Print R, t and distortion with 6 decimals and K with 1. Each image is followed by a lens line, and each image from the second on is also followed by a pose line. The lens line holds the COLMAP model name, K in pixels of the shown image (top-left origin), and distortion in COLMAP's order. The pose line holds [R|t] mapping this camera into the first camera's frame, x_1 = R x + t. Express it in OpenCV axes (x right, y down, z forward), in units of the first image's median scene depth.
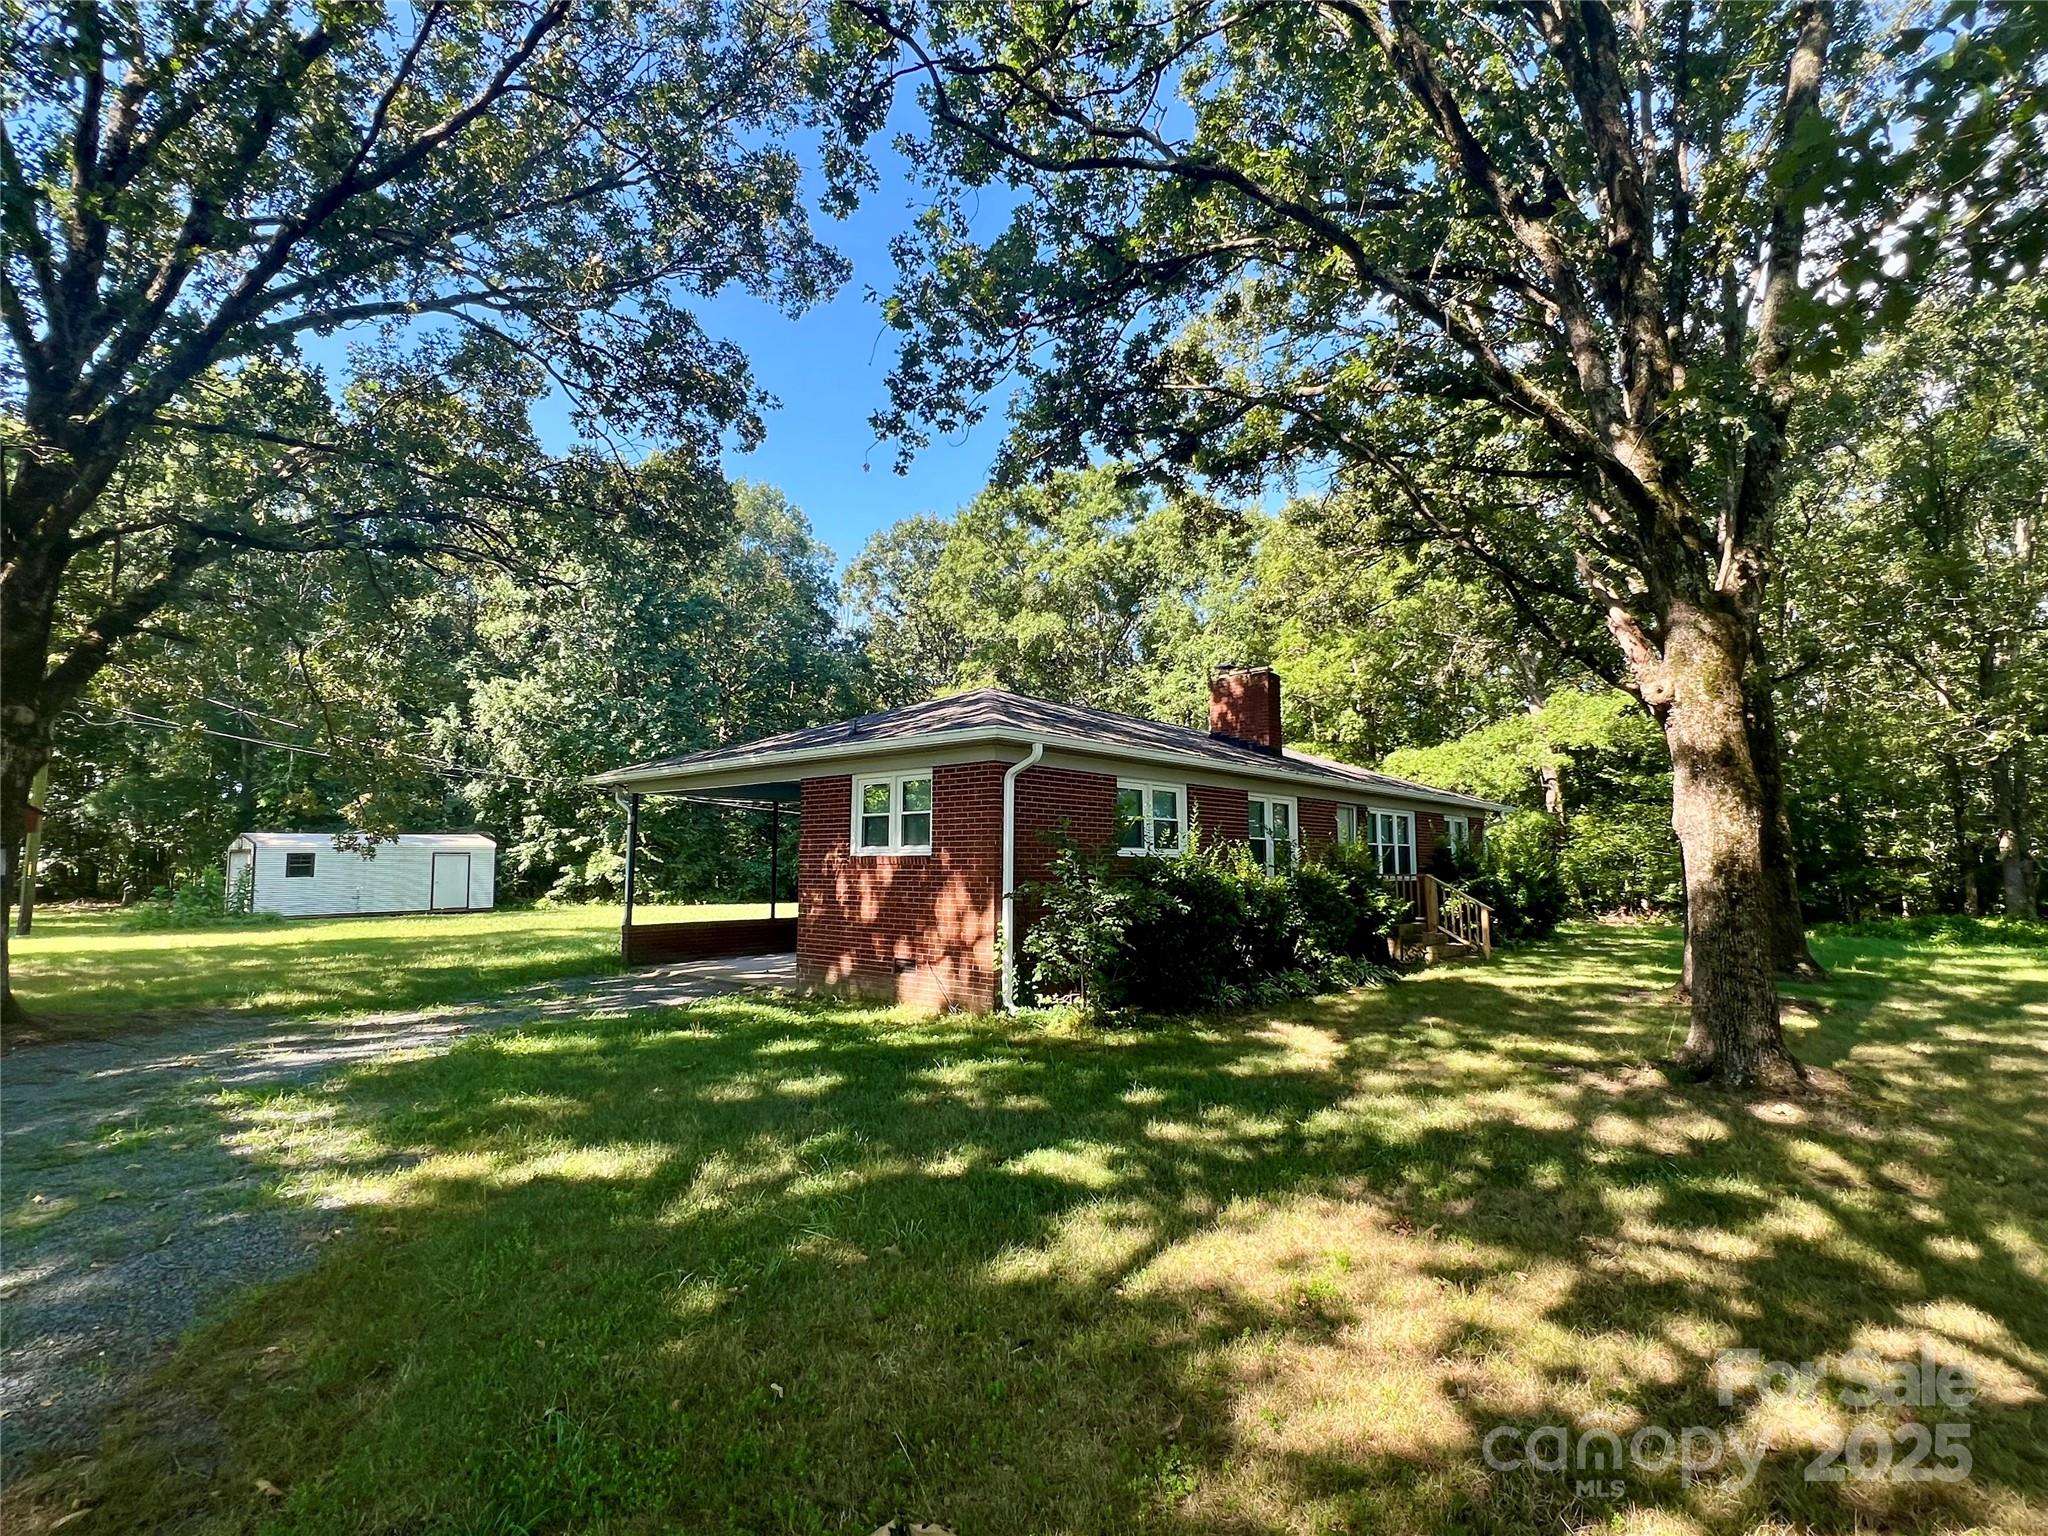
lens RADIAL K [[991.5, 0, 1025.0], [0, 991.5, 773.8], [0, 0, 1]] dist [-0.000961, 0.000061]
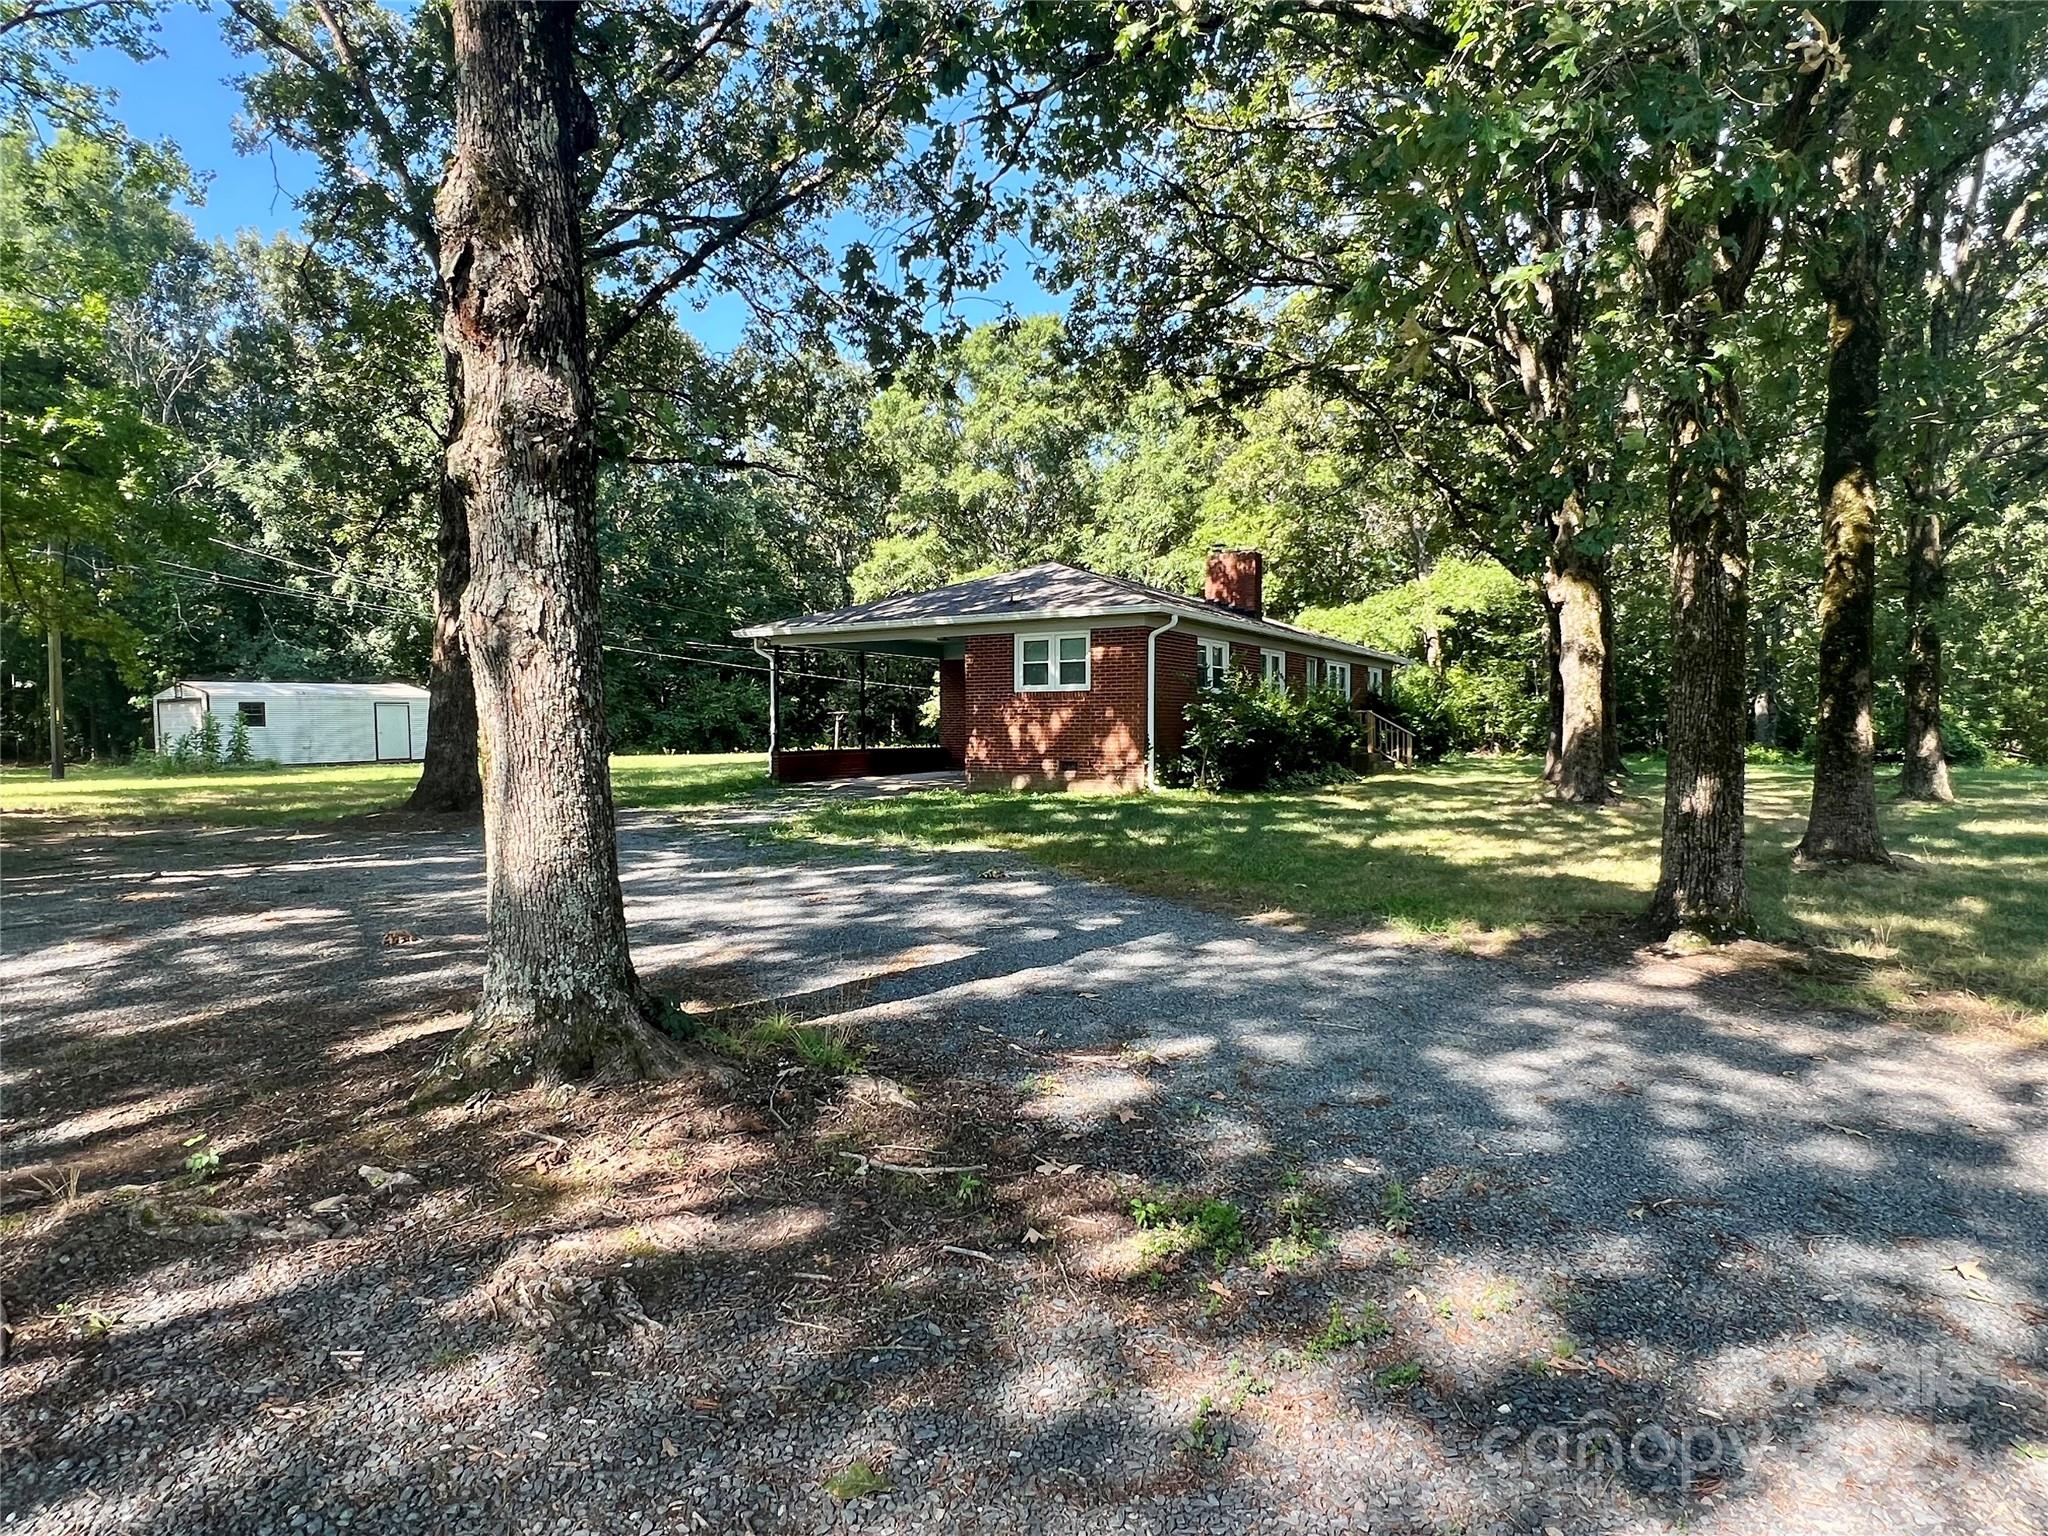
lens RADIAL K [[1135.0, 0, 1022.3], [0, 1135.0, 760.1], [0, 0, 1]] dist [-0.007810, -0.000322]
pose [[0.983874, -0.009518, 0.178607, -0.172317], [-0.012160, 0.992713, 0.119891, -0.005274], [-0.178447, -0.120129, 0.976589, -0.216279]]
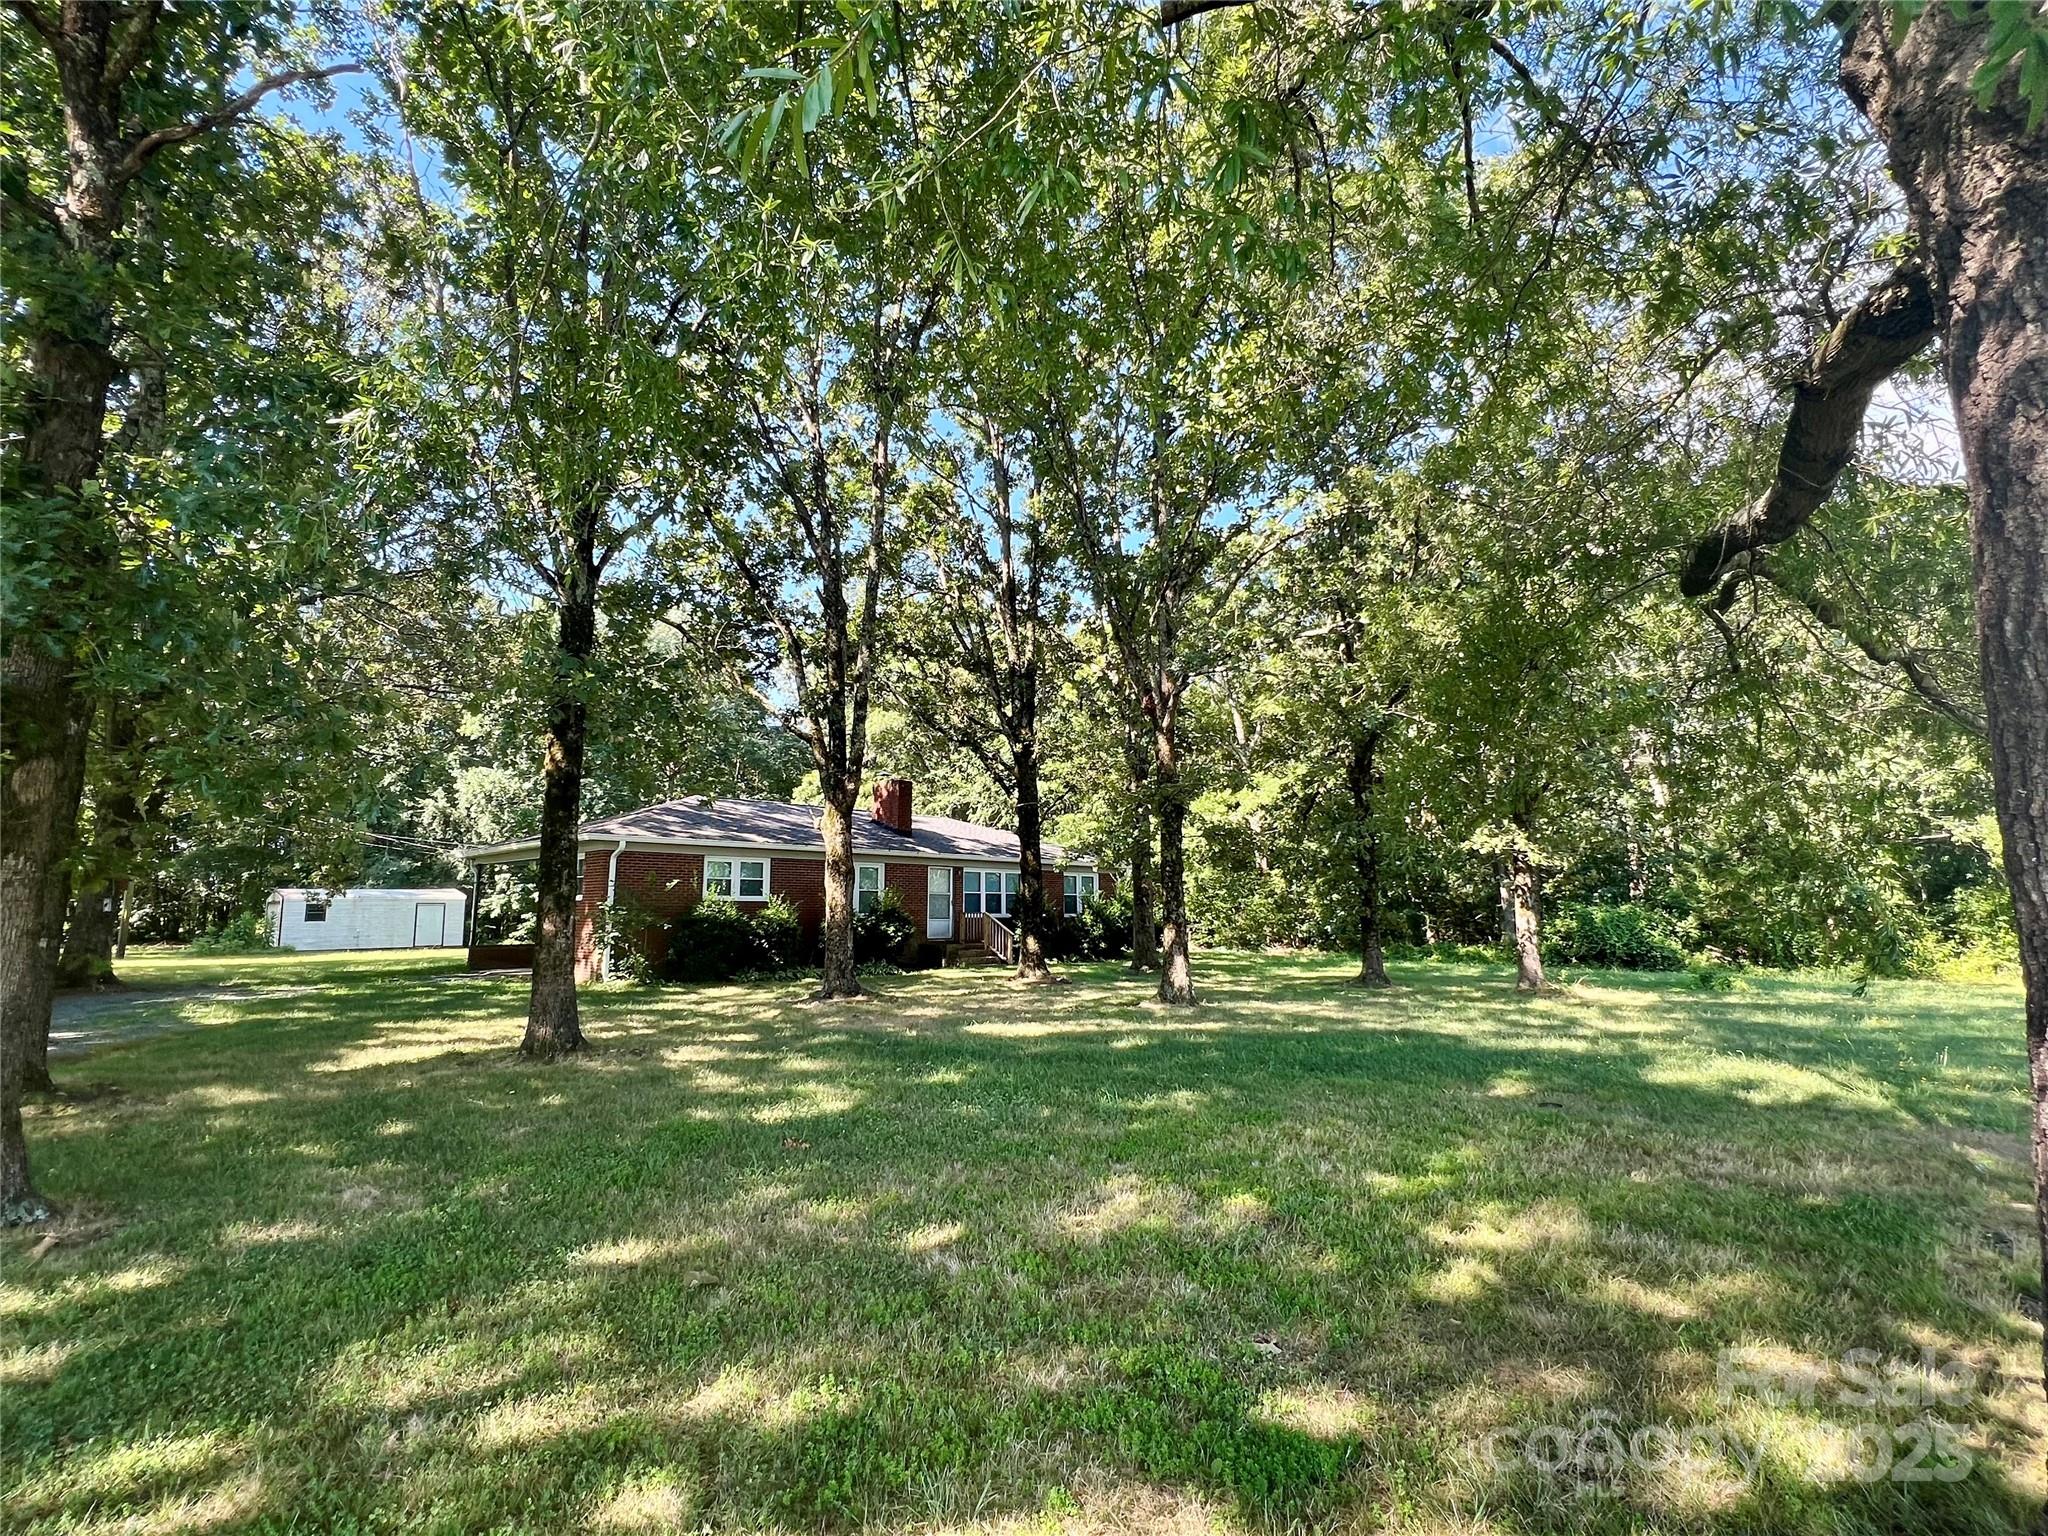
lens RADIAL K [[991.5, 0, 1027.3], [0, 991.5, 771.0], [0, 0, 1]] dist [-0.000961, 0.000061]
pose [[0.998489, -0.012834, -0.053427, 0.298965], [0.009990, 0.998536, -0.053168, -0.018521], [0.054031, 0.052554, 0.997155, -0.293276]]
